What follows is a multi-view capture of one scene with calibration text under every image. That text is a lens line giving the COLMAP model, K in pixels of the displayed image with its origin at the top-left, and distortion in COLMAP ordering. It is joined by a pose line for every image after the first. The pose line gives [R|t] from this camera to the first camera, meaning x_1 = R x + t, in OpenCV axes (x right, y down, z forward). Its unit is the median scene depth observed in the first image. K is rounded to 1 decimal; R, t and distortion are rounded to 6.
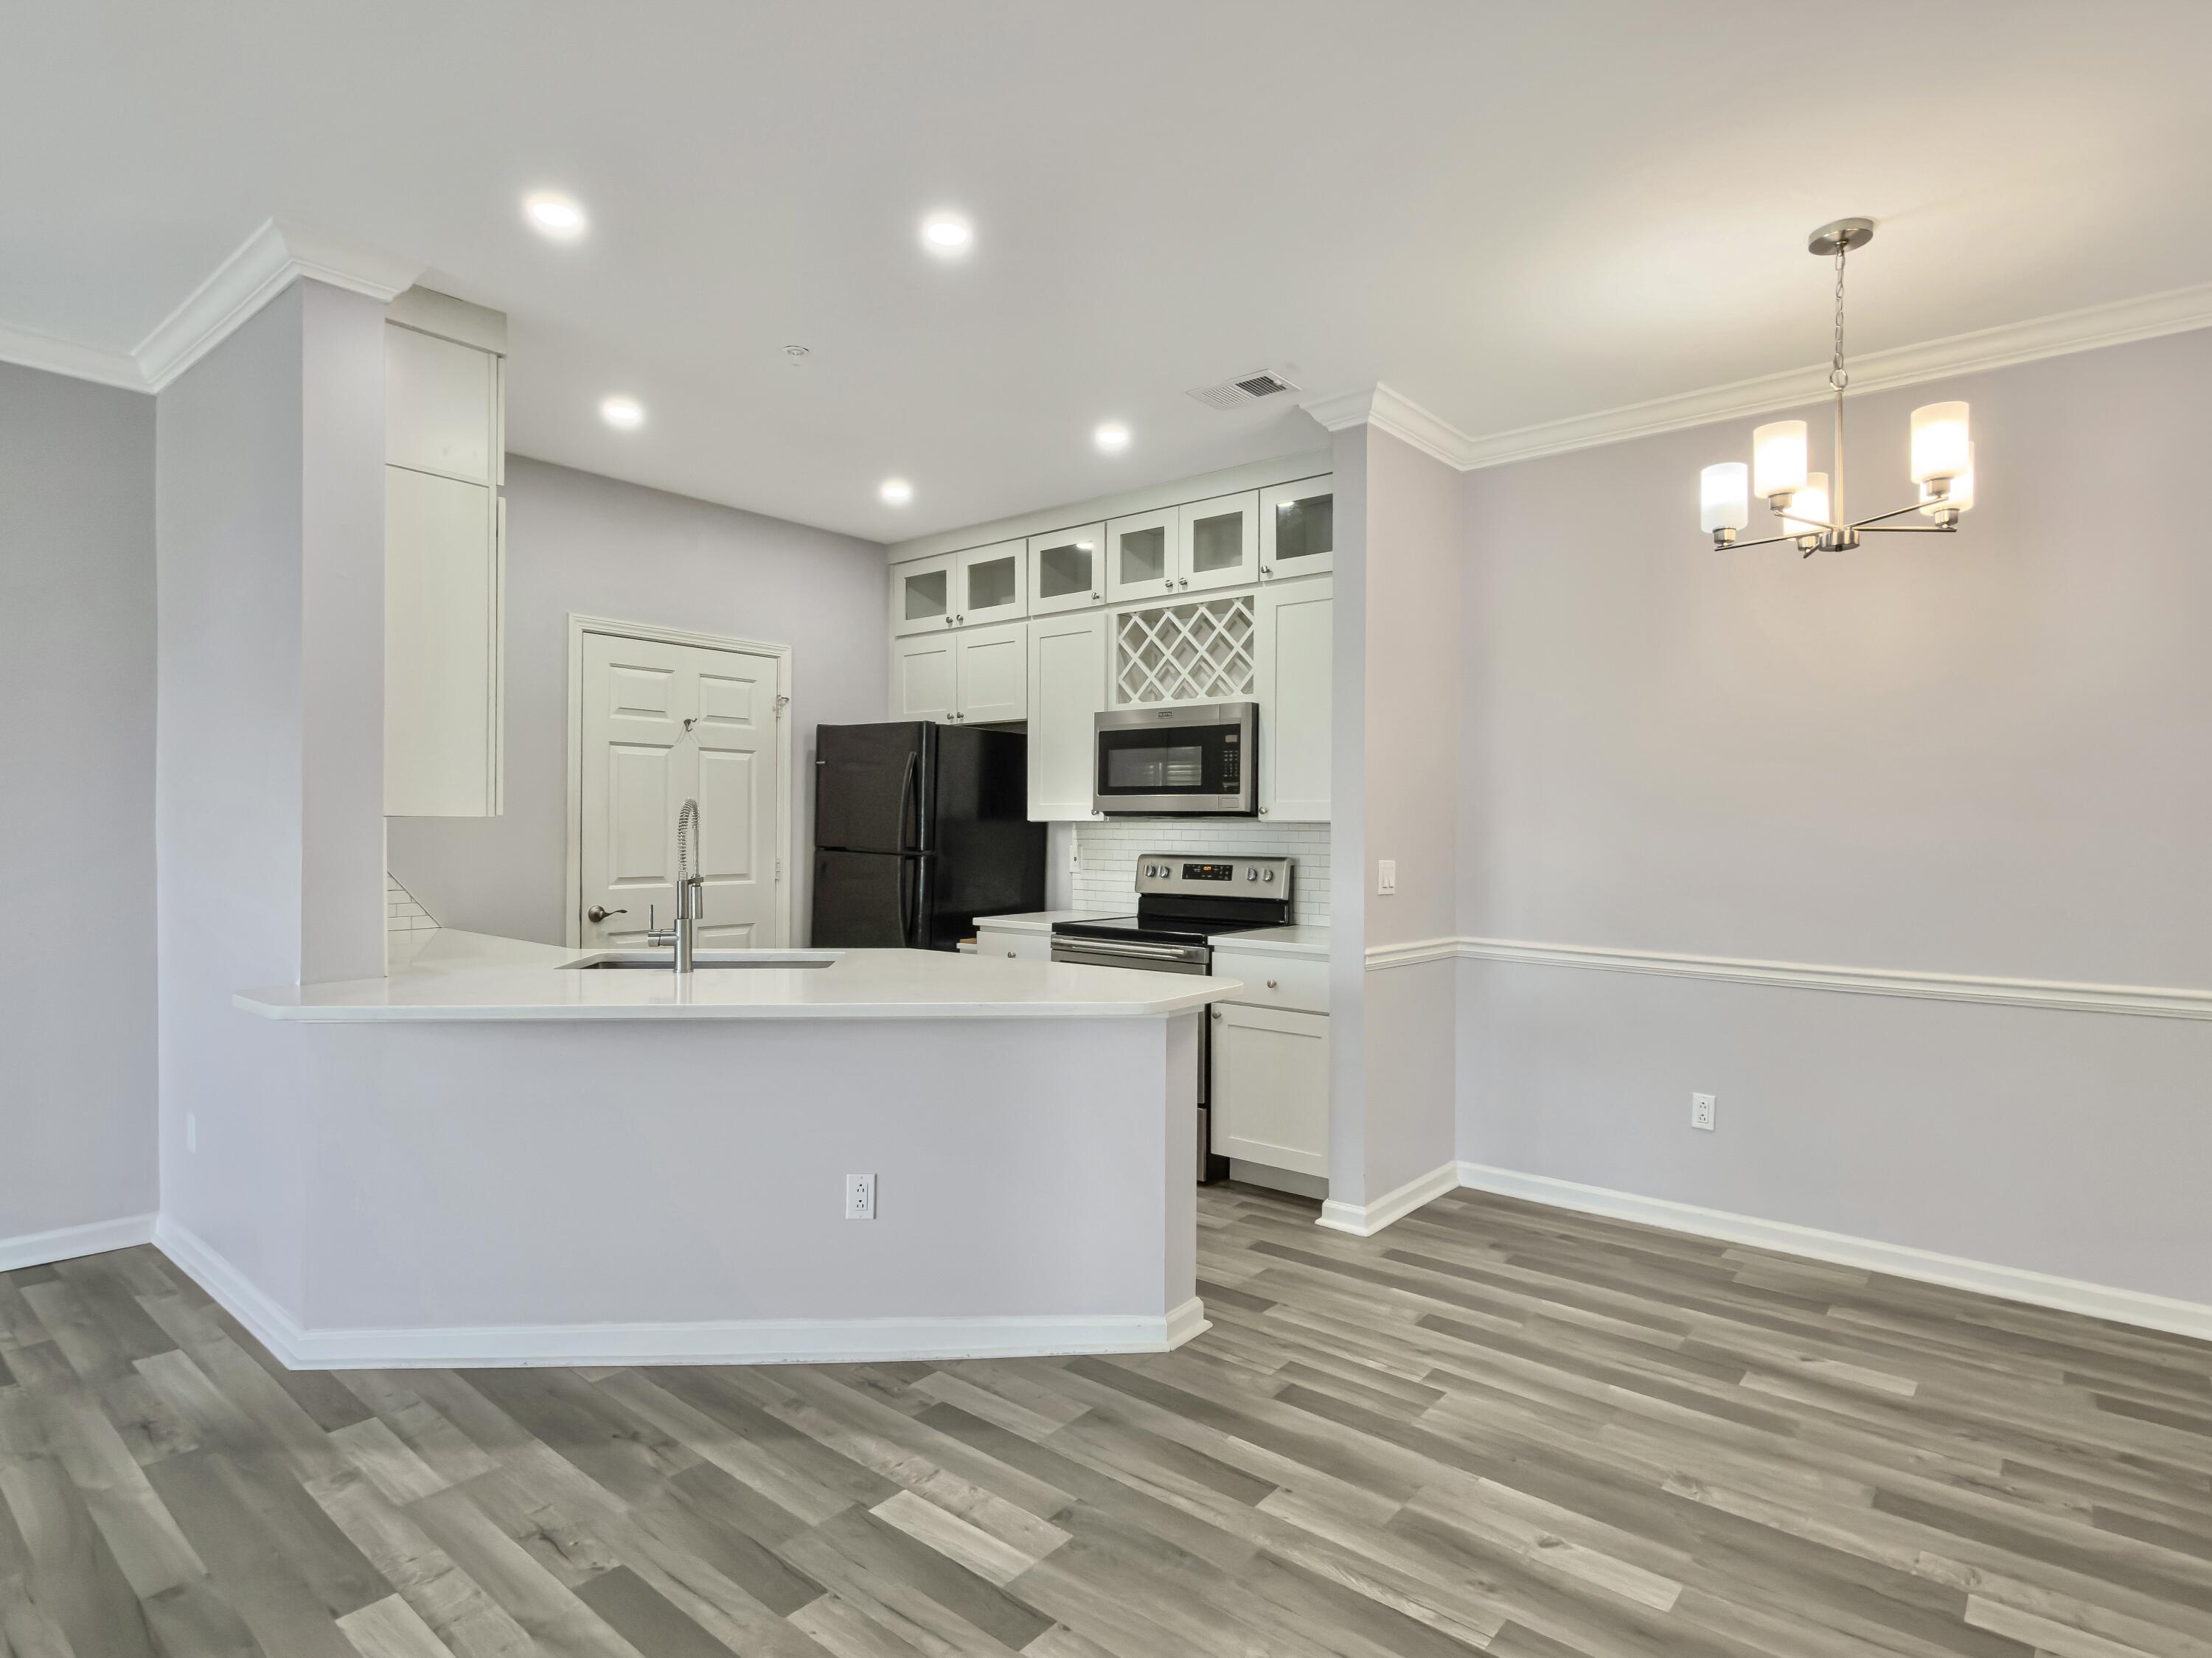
lens RADIAL K [[1186.5, 0, 1106.0], [0, 1186.5, 829.0], [0, 0, 1]] dist [0.006192, 0.001324]
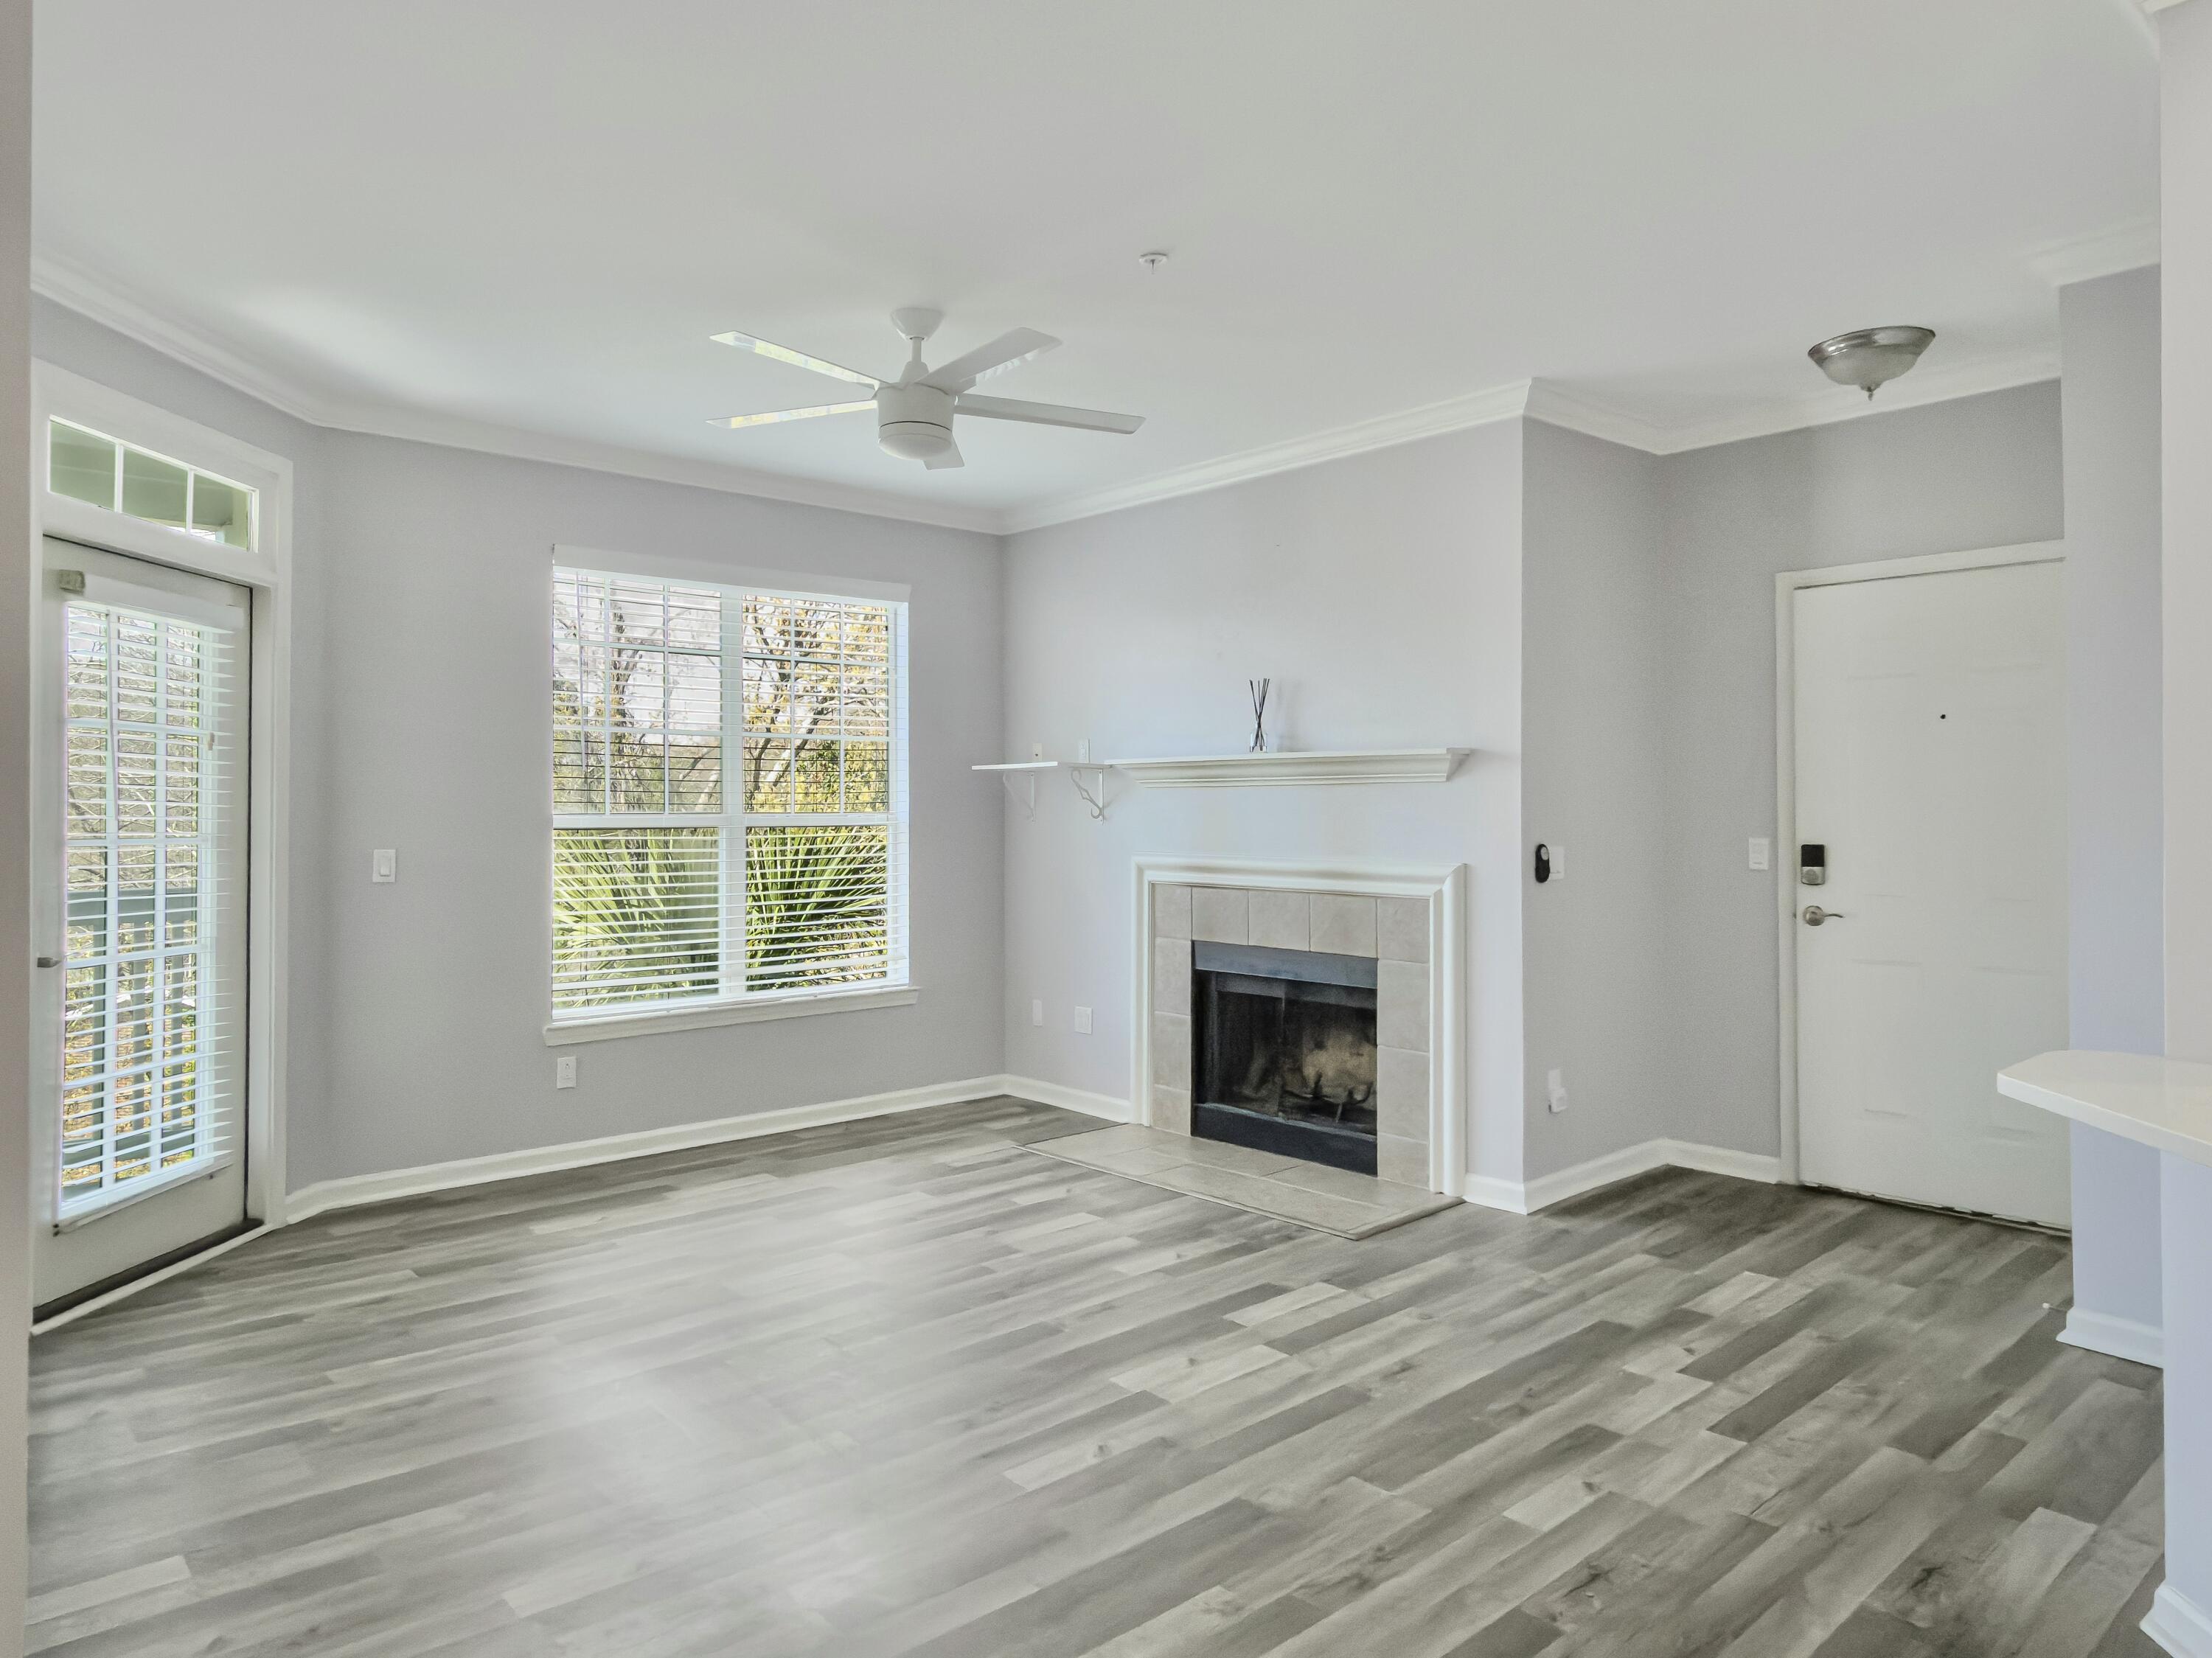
lens RADIAL K [[1418.2, 0, 1102.7], [0, 1418.2, 794.9], [0, 0, 1]] dist [0.006492, 0.000590]
pose [[-0.146077, -0.018779, -0.989095, 0.130908], [-0.002982, 0.999824, -0.018543, -0.001597], [0.989269, 0.000241, -0.146107, 0.331020]]
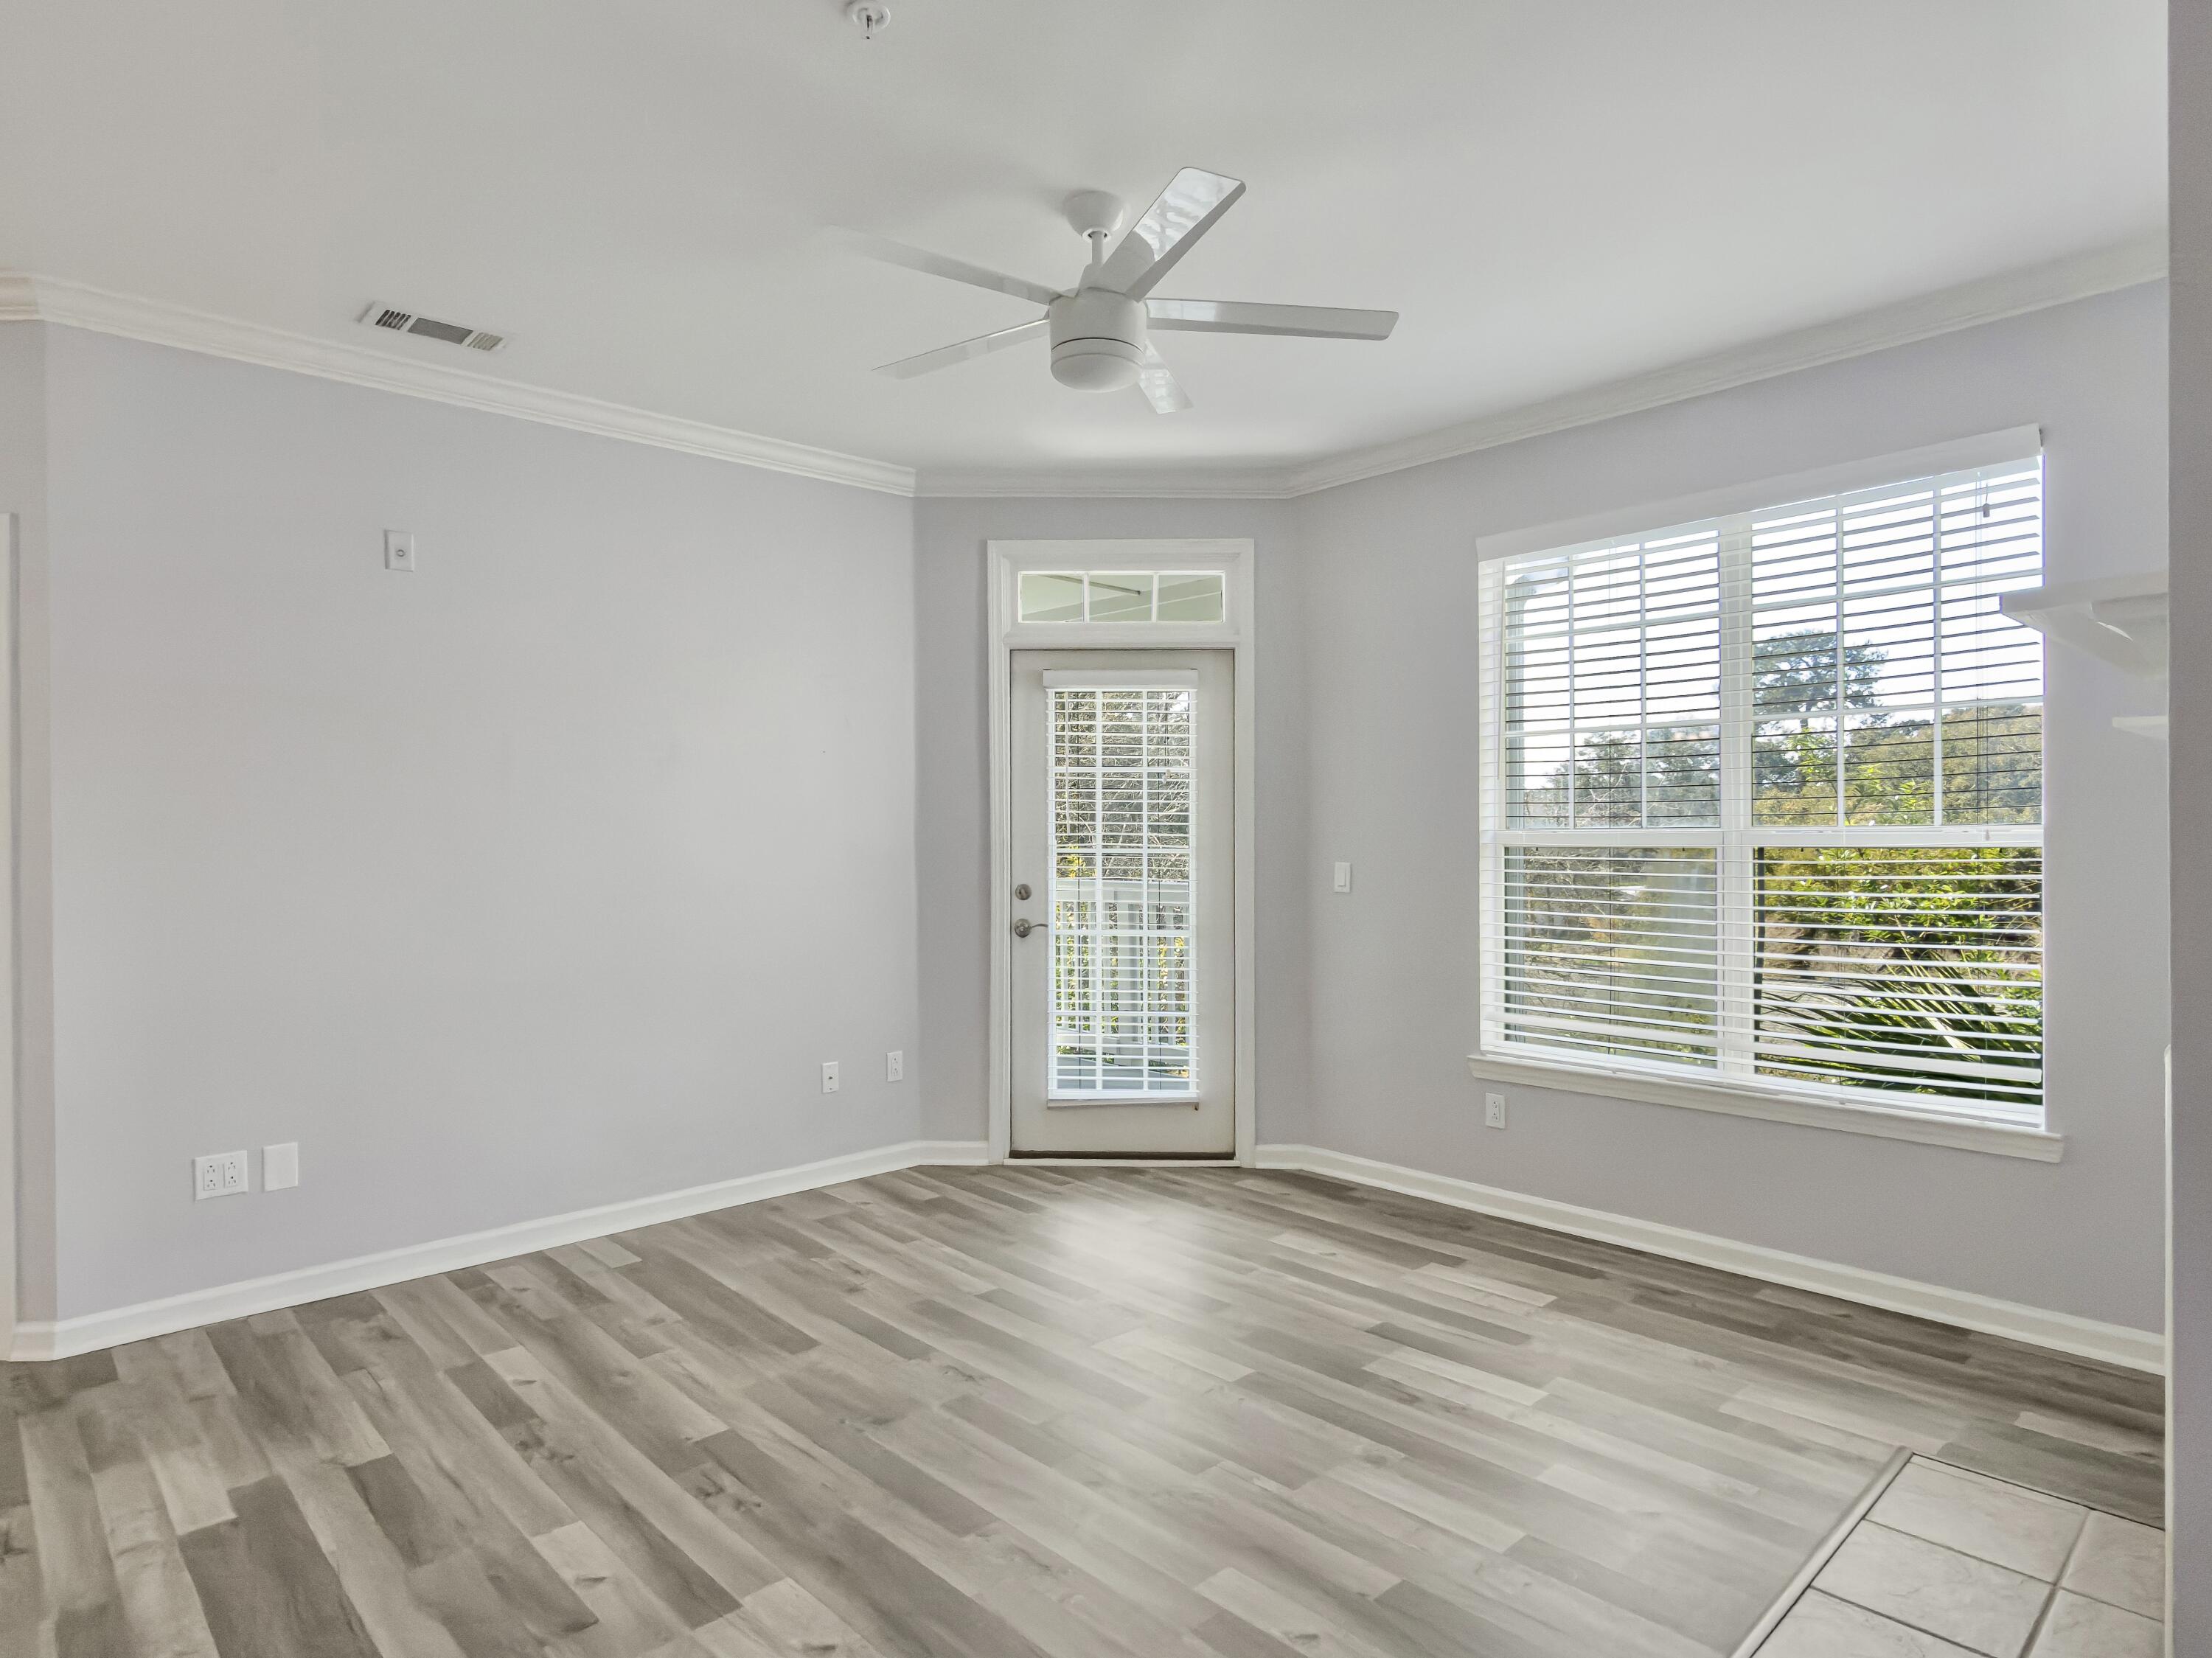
lens RADIAL K [[1258.8, 0, 1107.1], [0, 1258.8, 838.0], [0, 0, 1]] dist [0.004867, 0.000487]
pose [[-0.992945, -0.001802, 0.118564, -0.776827], [-0.000661, 0.999953, 0.009659, -0.008820], [-0.118576, 0.009512, -0.992899, 0.698632]]
